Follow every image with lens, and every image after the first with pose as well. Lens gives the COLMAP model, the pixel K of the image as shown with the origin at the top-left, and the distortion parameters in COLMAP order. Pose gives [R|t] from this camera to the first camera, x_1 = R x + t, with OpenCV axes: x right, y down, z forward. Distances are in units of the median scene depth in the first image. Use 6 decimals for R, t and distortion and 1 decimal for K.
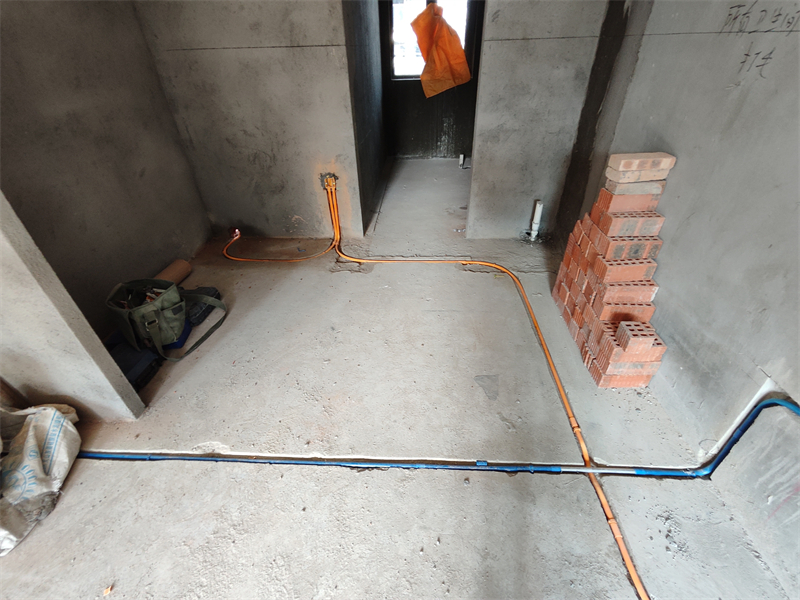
lens RADIAL K [[364.5, 0, 400.0], [0, 364.5, 310.5], [0, 0, 1]] dist [0.002896, 0.000809]
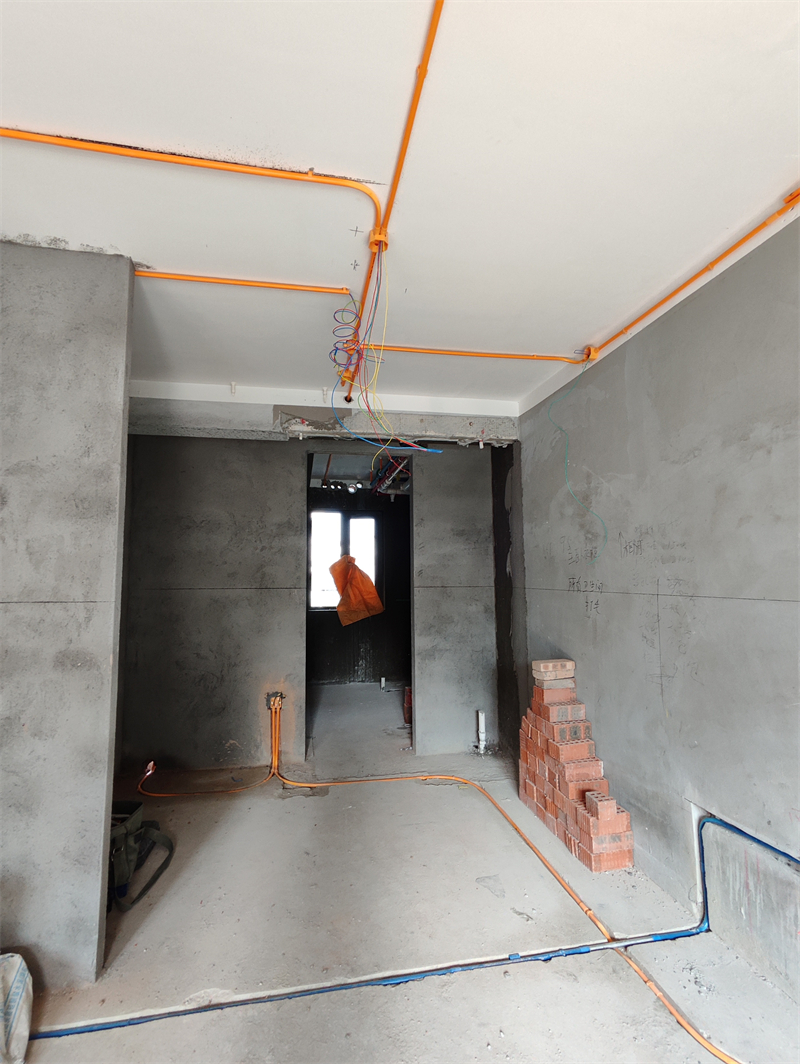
lens RADIAL K [[484.8, 0, 377.4], [0, 484.8, 531.0], [0, 0, 1]] dist [0.002896, 0.000809]
pose [[0.975969, 0.039988, 0.214211, -0.278790], [0.111618, 0.752535, -0.649024, 0.225545], [-0.187155, 0.657337, 0.729987, -0.379170]]
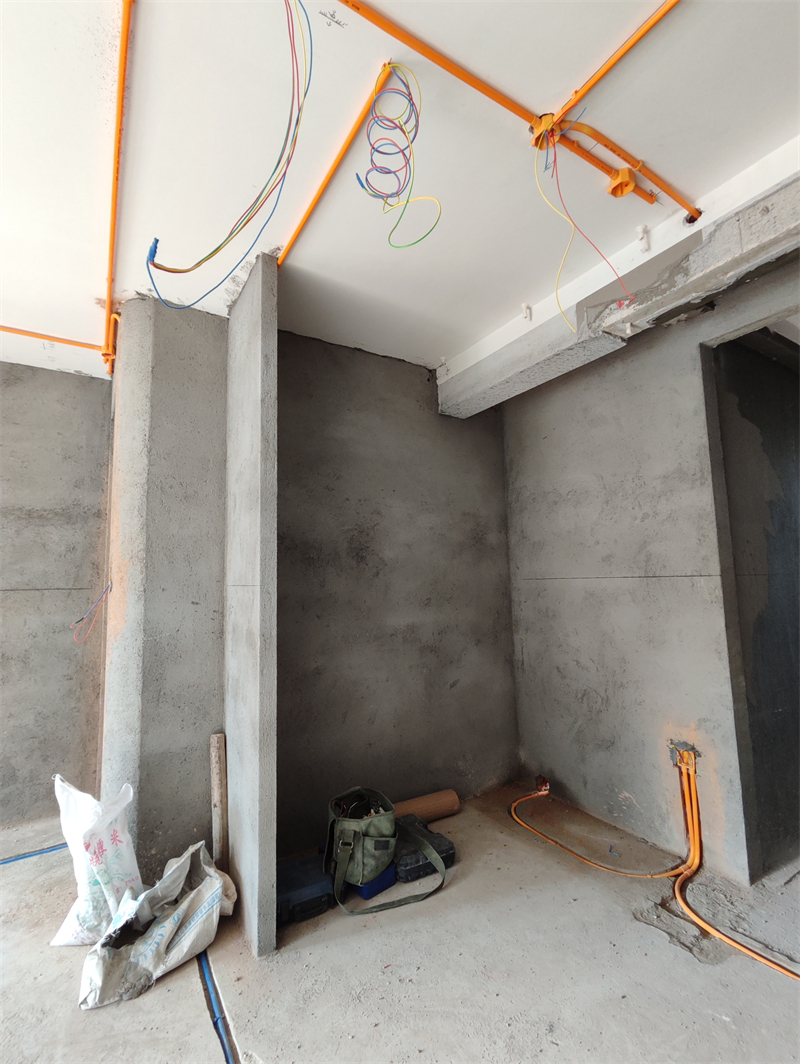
lens RADIAL K [[481.4, 0, 384.3], [0, 481.4, 532.1], [0, 0, 1]] dist [0.001192, 0.000470]
pose [[0.560787, -0.072083, -0.824816, 0.270741], [-0.481675, 0.781868, -0.395817, -0.105343], [0.673429, 0.619263, 0.403741, 0.126143]]
